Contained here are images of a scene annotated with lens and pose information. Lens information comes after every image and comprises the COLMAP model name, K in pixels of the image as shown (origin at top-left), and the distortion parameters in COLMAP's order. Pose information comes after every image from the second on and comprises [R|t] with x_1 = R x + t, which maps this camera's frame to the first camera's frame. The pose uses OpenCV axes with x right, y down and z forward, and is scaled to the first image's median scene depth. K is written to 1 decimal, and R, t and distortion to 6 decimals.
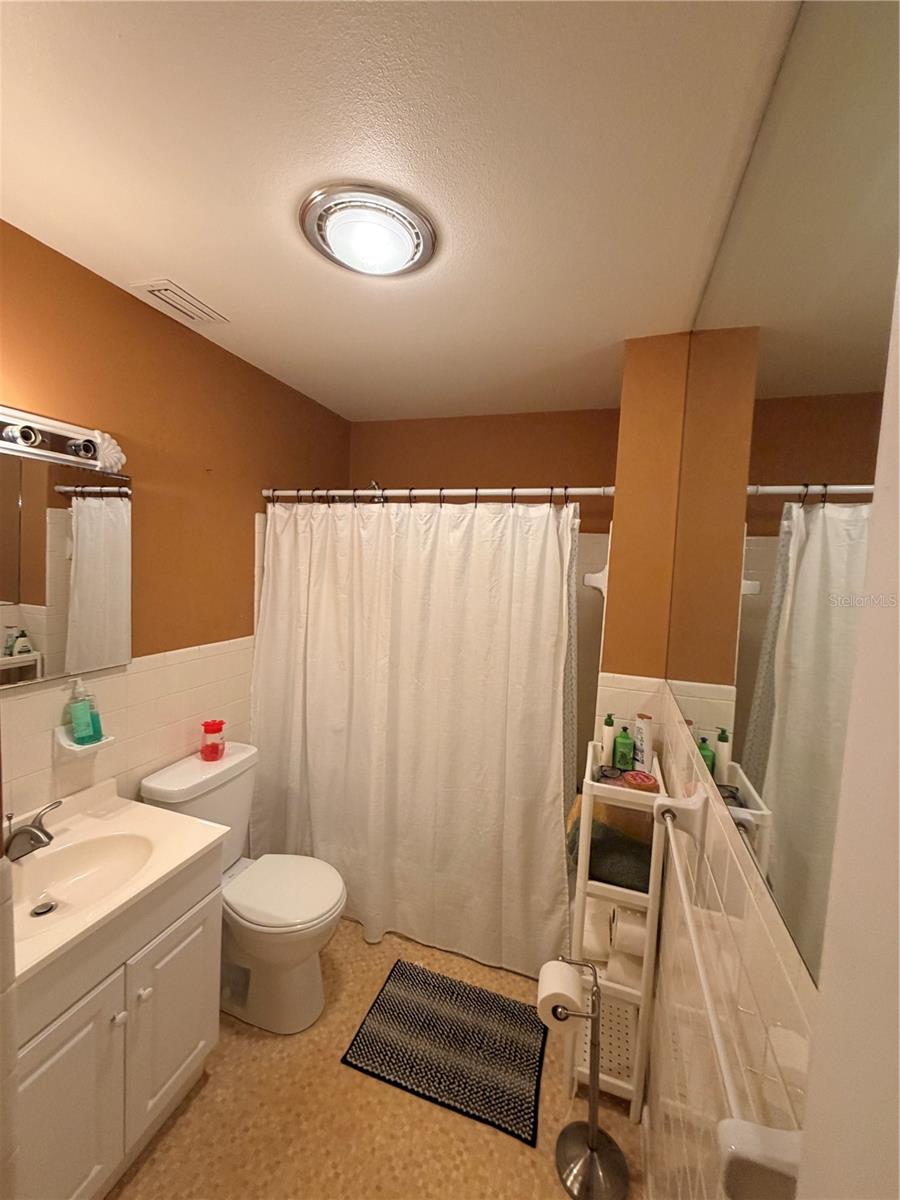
lens RADIAL K [[480.1, 0, 450.9], [0, 480.1, 596.8], [0, 0, 1]] dist [-0.000859, -0.000086]
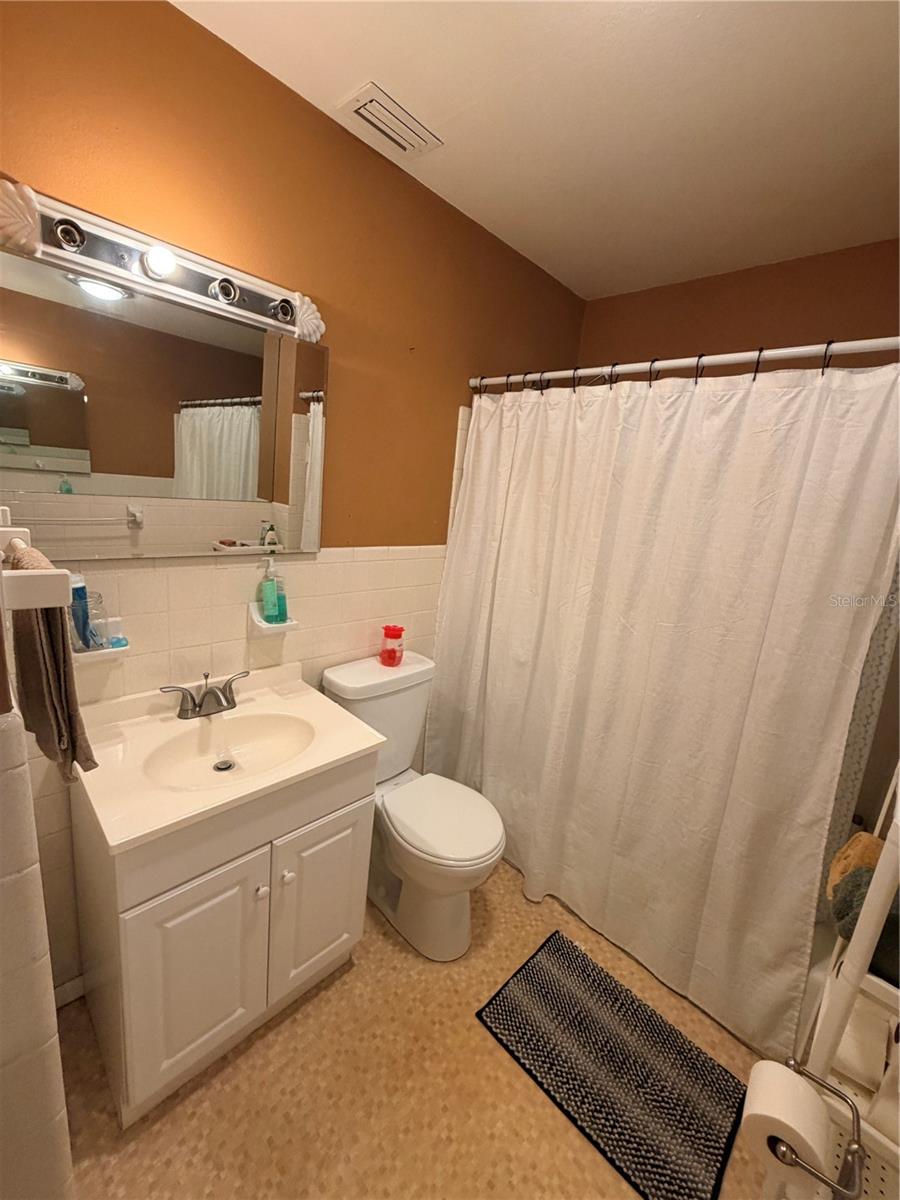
lens RADIAL K [[480.1, 0, 450.0], [0, 480.1, 596.9], [0, 0, 1]] dist [-0.000859, -0.000086]
pose [[0.896994, 0.142209, -0.418542, -0.005243], [-0.091723, 0.986109, 0.138478, 0.059454], [0.432421, -0.085824, 0.897578, 0.197241]]
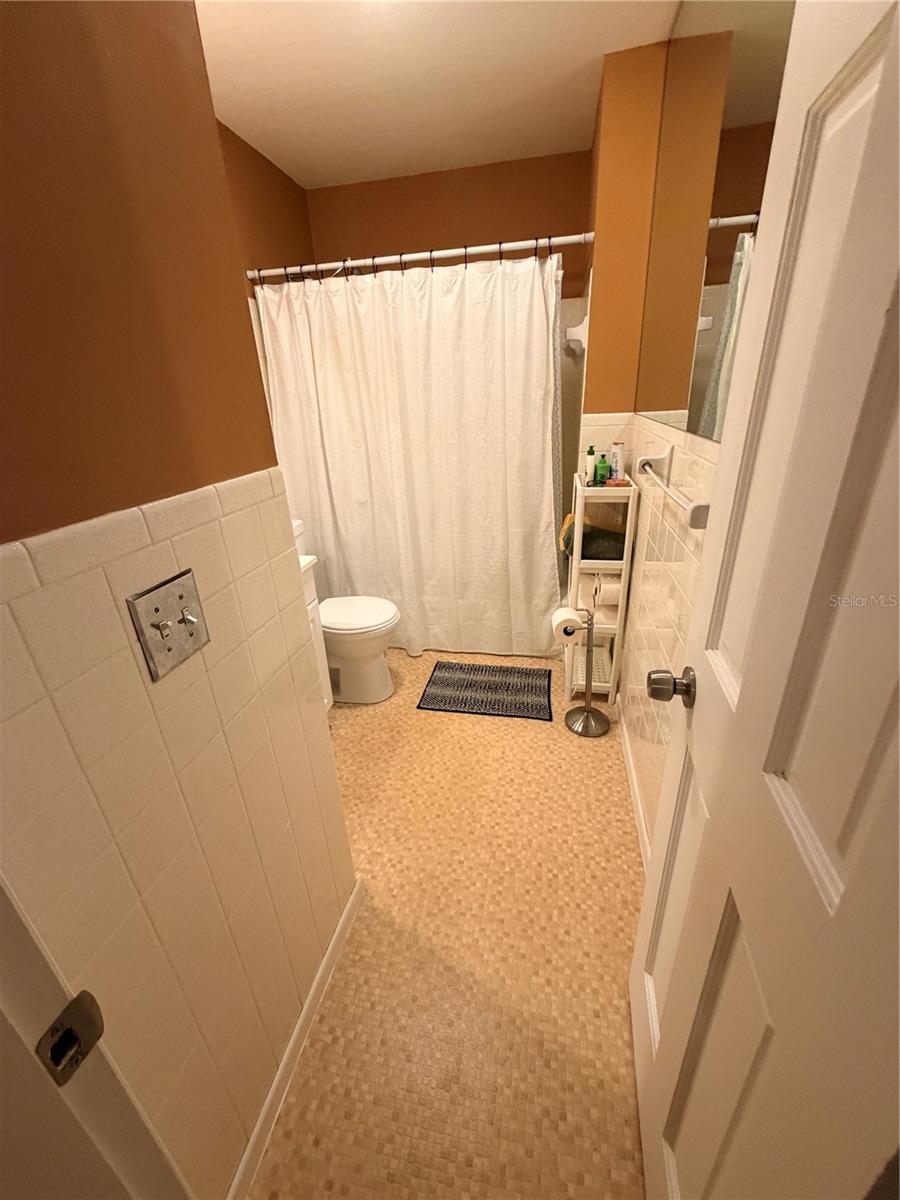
lens RADIAL K [[480.1, 0, 449.9], [0, 480.1, 599.3], [0, 0, 1]] dist [-0.000859, -0.000086]
pose [[0.988112, -0.131930, 0.078922, -0.169318], [0.099067, 0.938998, 0.329346, 0.154405], [-0.117559, -0.317612, 0.940905, -0.240584]]
